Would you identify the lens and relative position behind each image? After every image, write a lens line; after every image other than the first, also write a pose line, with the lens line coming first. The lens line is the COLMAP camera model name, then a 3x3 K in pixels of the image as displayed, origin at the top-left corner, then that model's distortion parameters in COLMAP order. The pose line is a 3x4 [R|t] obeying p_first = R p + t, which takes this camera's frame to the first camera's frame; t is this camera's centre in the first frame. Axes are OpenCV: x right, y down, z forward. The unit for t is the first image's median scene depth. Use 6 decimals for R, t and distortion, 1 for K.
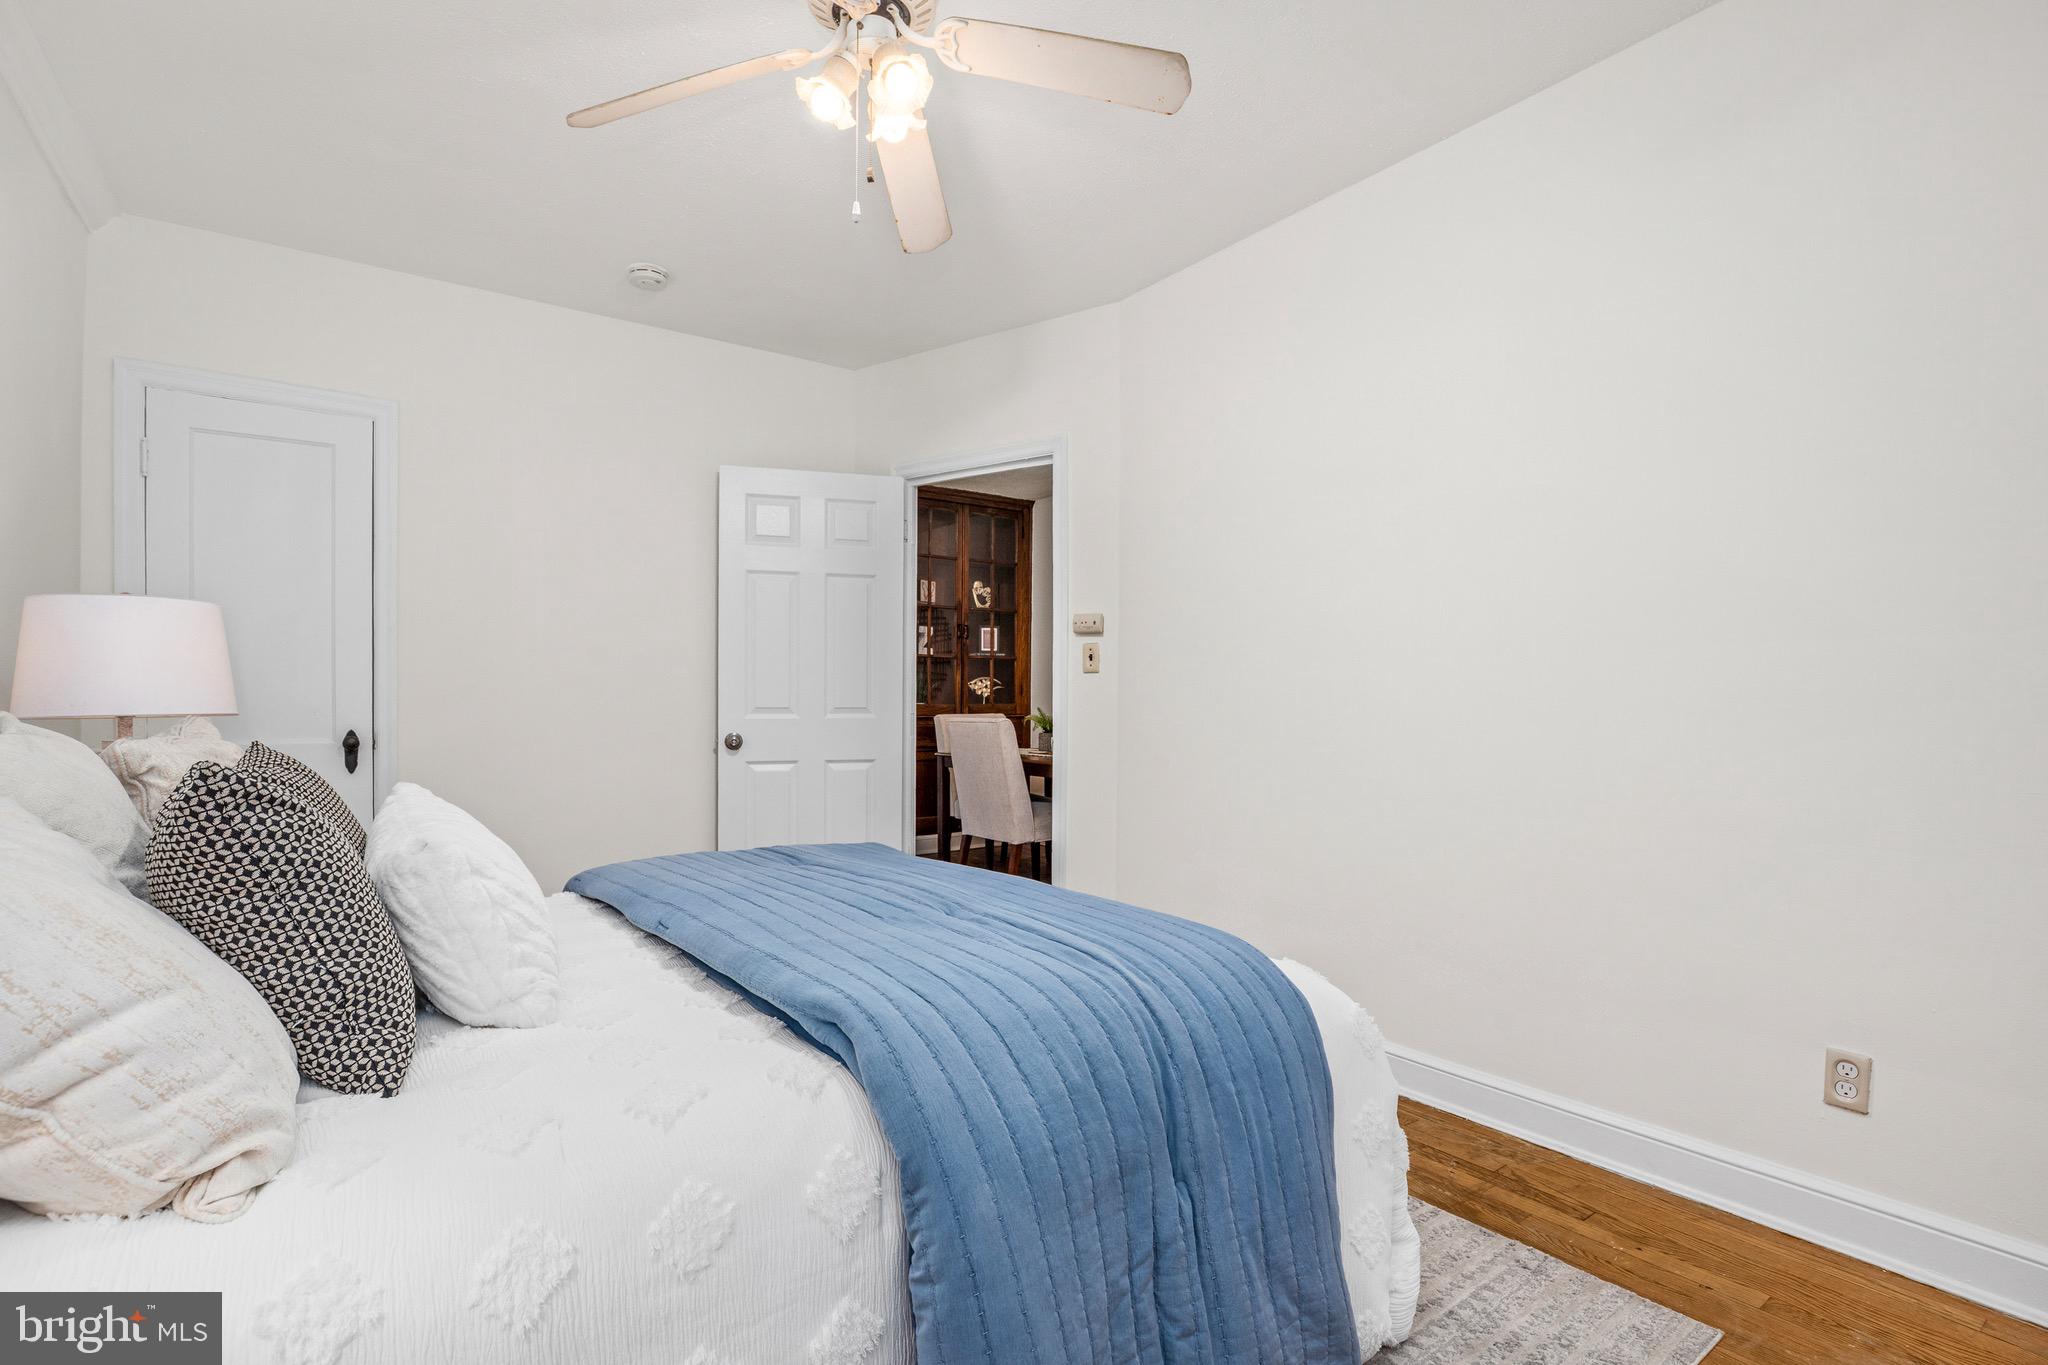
lens RADIAL K [[936.2, 0, 1024.5], [0, 936.2, 693.9], [0, 0, 1]] dist [-0.007792, -0.000238]
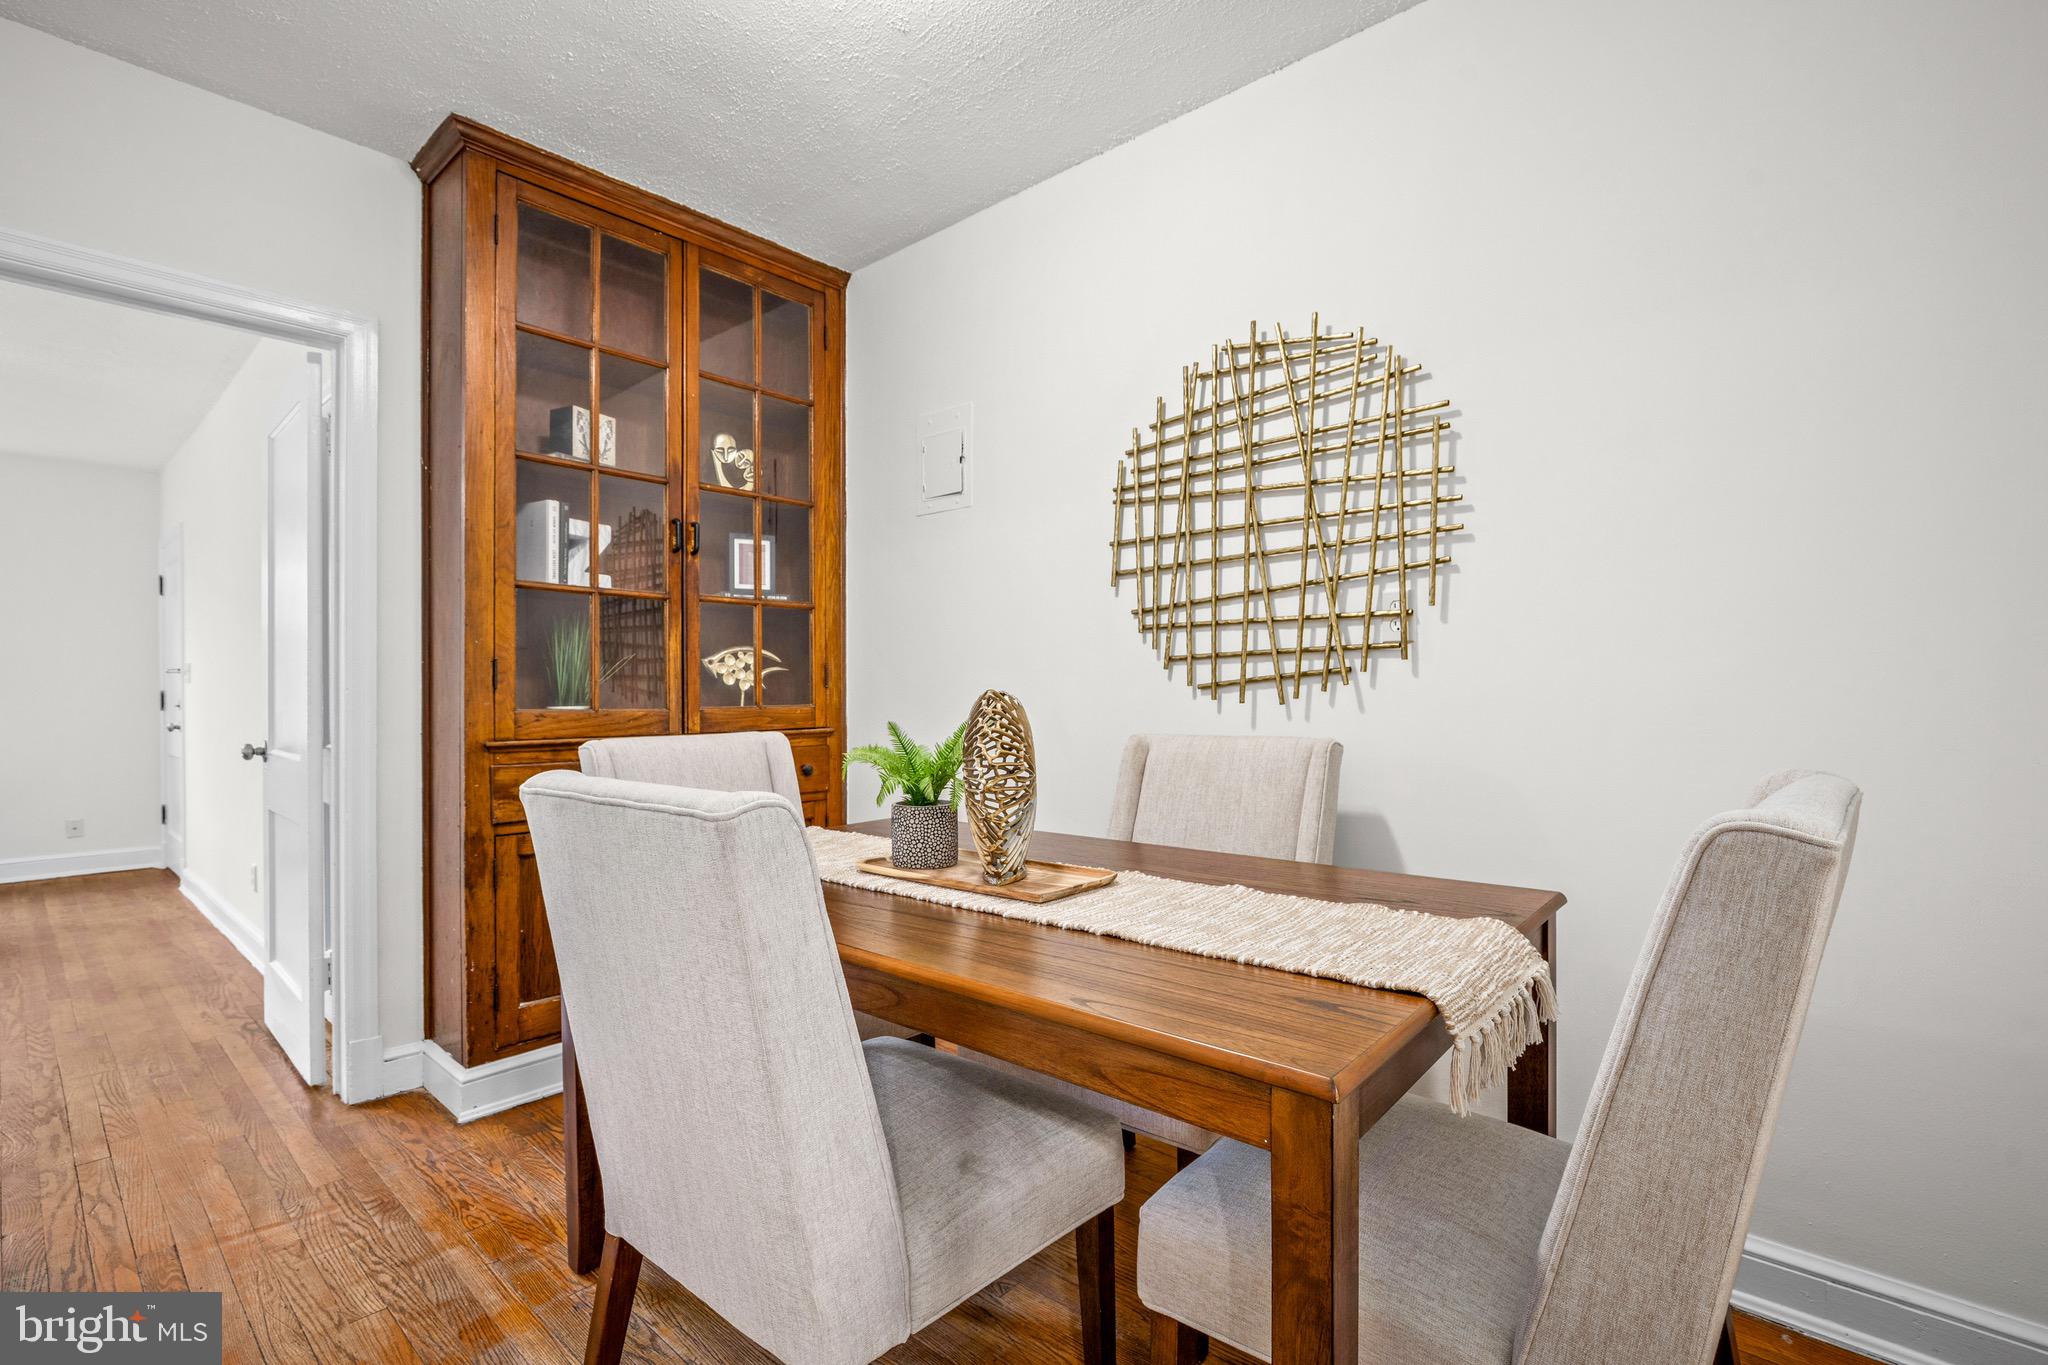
lens RADIAL K [[936.2, 0, 1020.0], [0, 936.2, 680.9], [0, 0, 1]] dist [-0.007792, -0.000238]
pose [[0.972360, -0.008741, 0.233322, -0.017743], [0.008018, 0.999960, 0.004045, -0.002529], [-0.233348, -0.002062, 0.972391, 0.532216]]
